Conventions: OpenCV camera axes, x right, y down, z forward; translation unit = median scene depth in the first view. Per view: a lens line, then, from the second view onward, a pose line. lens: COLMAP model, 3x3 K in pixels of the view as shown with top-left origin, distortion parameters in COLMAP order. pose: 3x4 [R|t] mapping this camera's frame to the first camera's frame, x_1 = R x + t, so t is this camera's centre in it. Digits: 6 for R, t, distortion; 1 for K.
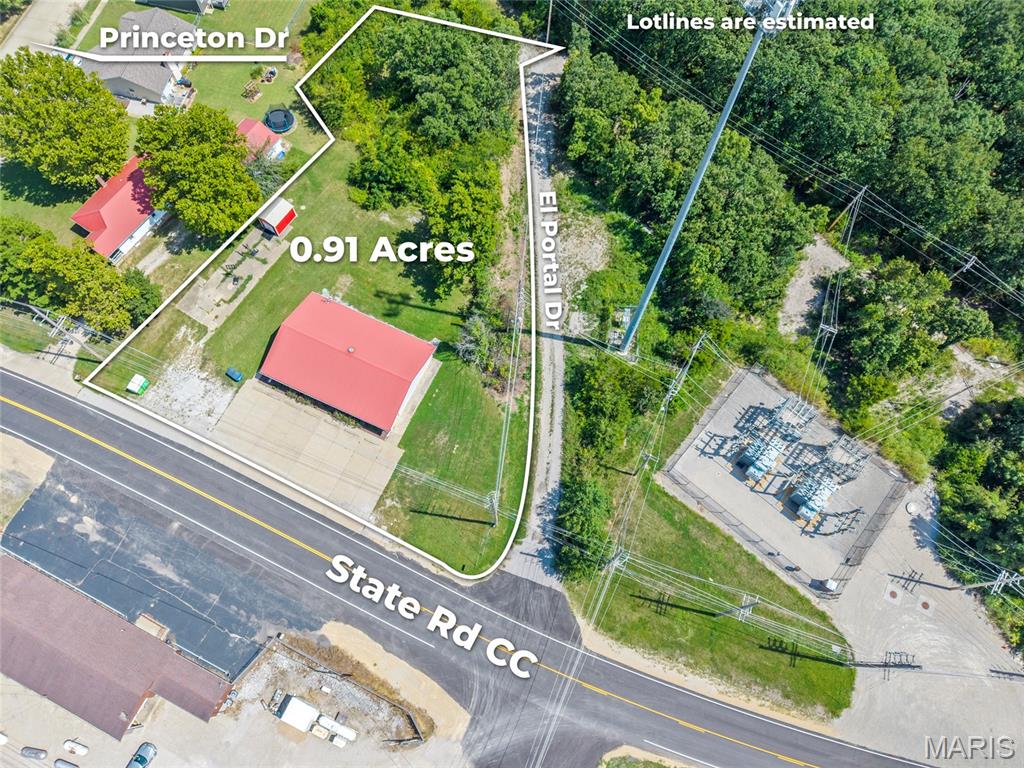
lens RADIAL K [[689.6, 0, 512.0], [0, 689.6, 384.0], [0, 0, 1]] dist [0.003802, -0.006026]
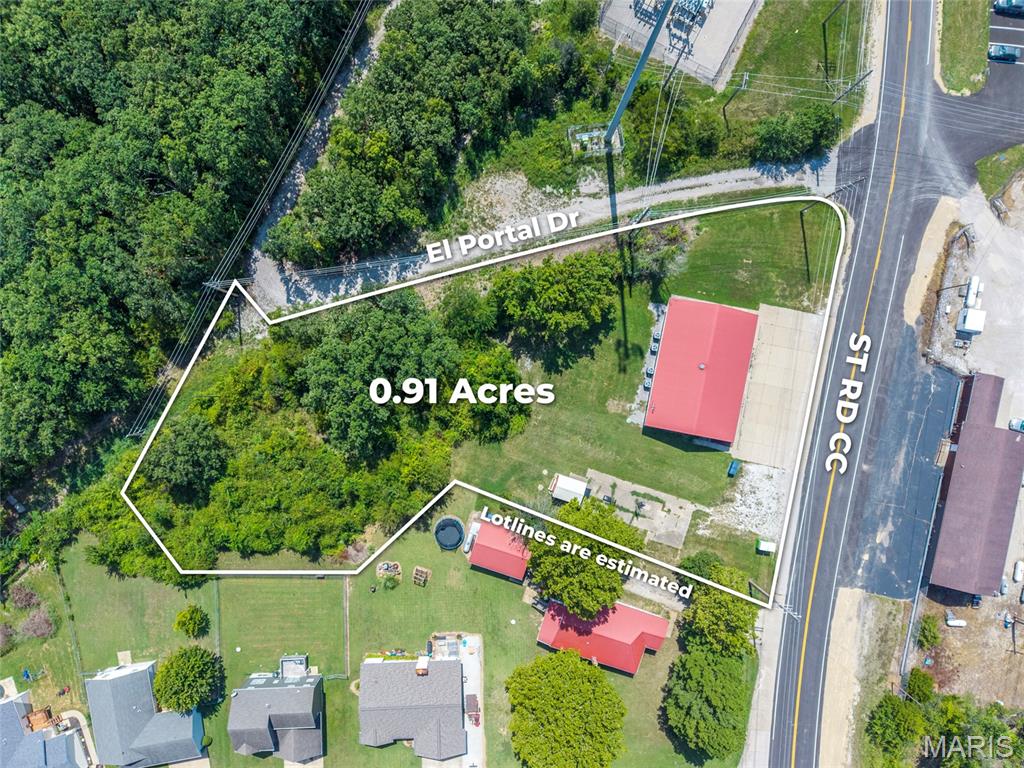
lens RADIAL K [[689.6, 0, 512.0], [0, 689.6, 384.0], [0, 0, 1]] dist [0.003802, -0.006026]
pose [[-0.235558, -0.971518, -0.025799, -0.156207], [0.897793, -0.227693, 0.376992, -0.720130], [-0.372129, 0.065641, 0.925857, 0.092561]]
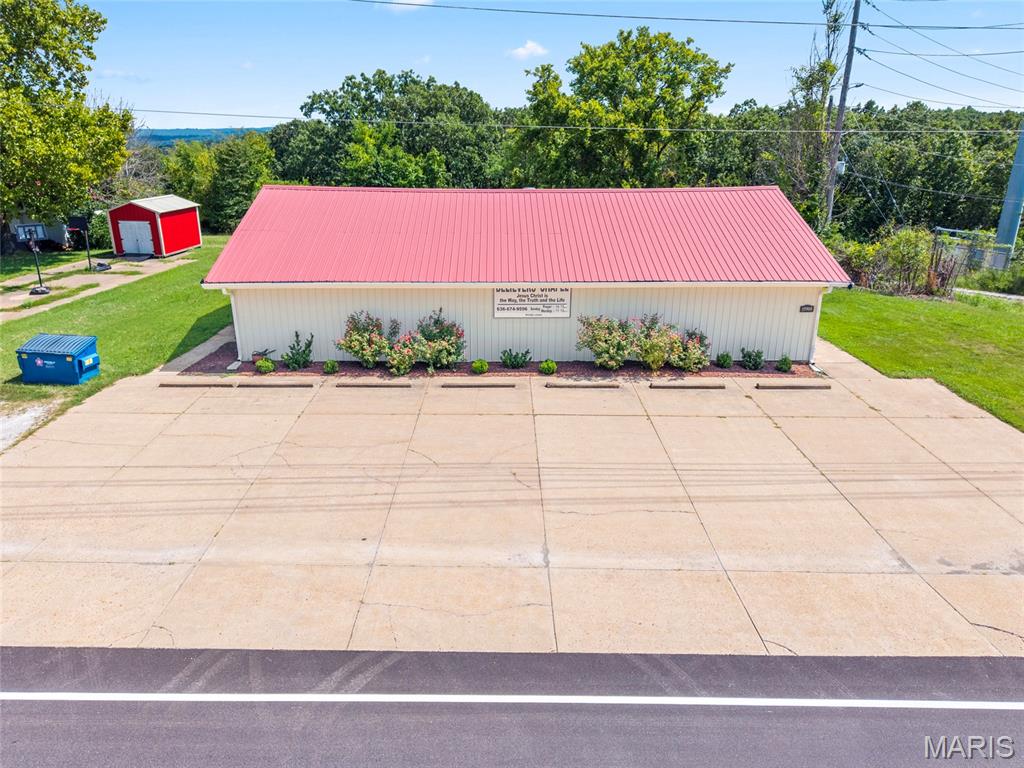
lens RADIAL K [[714.1, 0, 492.7], [0, 714.1, 384.3], [0, 0, 1]] dist [-0.004529, -0.002435]
pose [[0.902339, -0.188394, 0.387676, -0.365466], [0.414414, 0.626498, -0.660122, 0.192026], [-0.118515, 0.756312, 0.643387, 0.843601]]
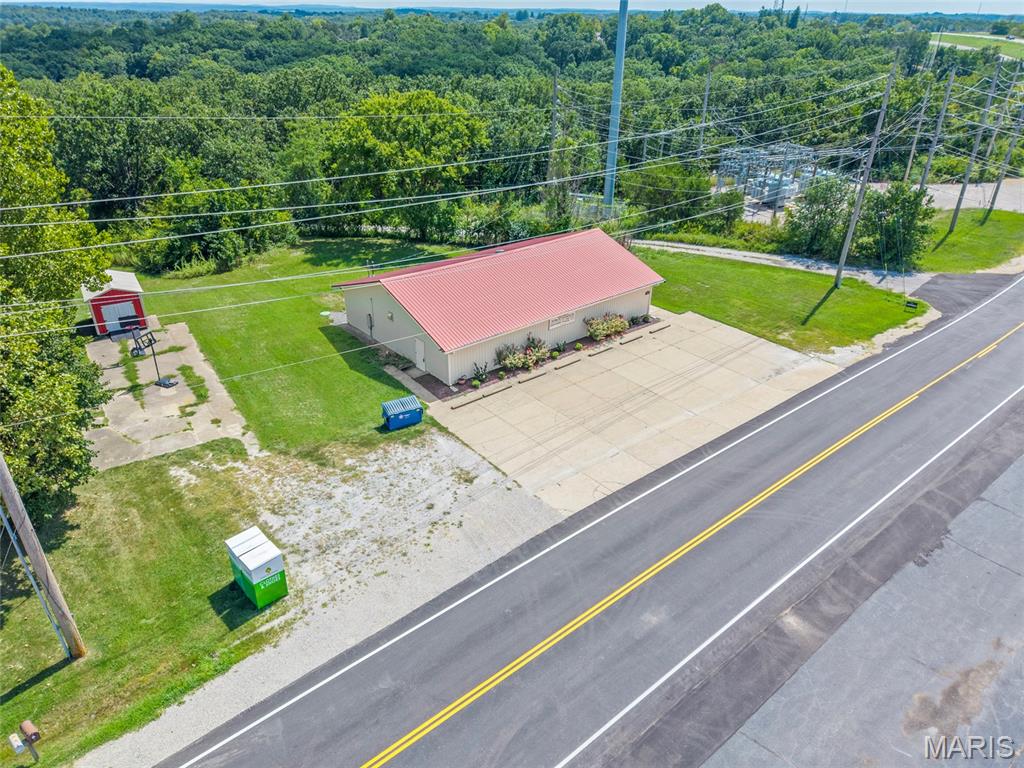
lens RADIAL K [[689.6, 0, 512.0], [0, 689.6, 384.0], [0, 0, 1]] dist [0.003802, -0.006026]
pose [[0.419079, -0.451025, 0.788003, -0.670039], [0.848112, 0.504317, -0.162393, 0.093073], [-0.324160, 0.736370, 0.593868, 0.734999]]
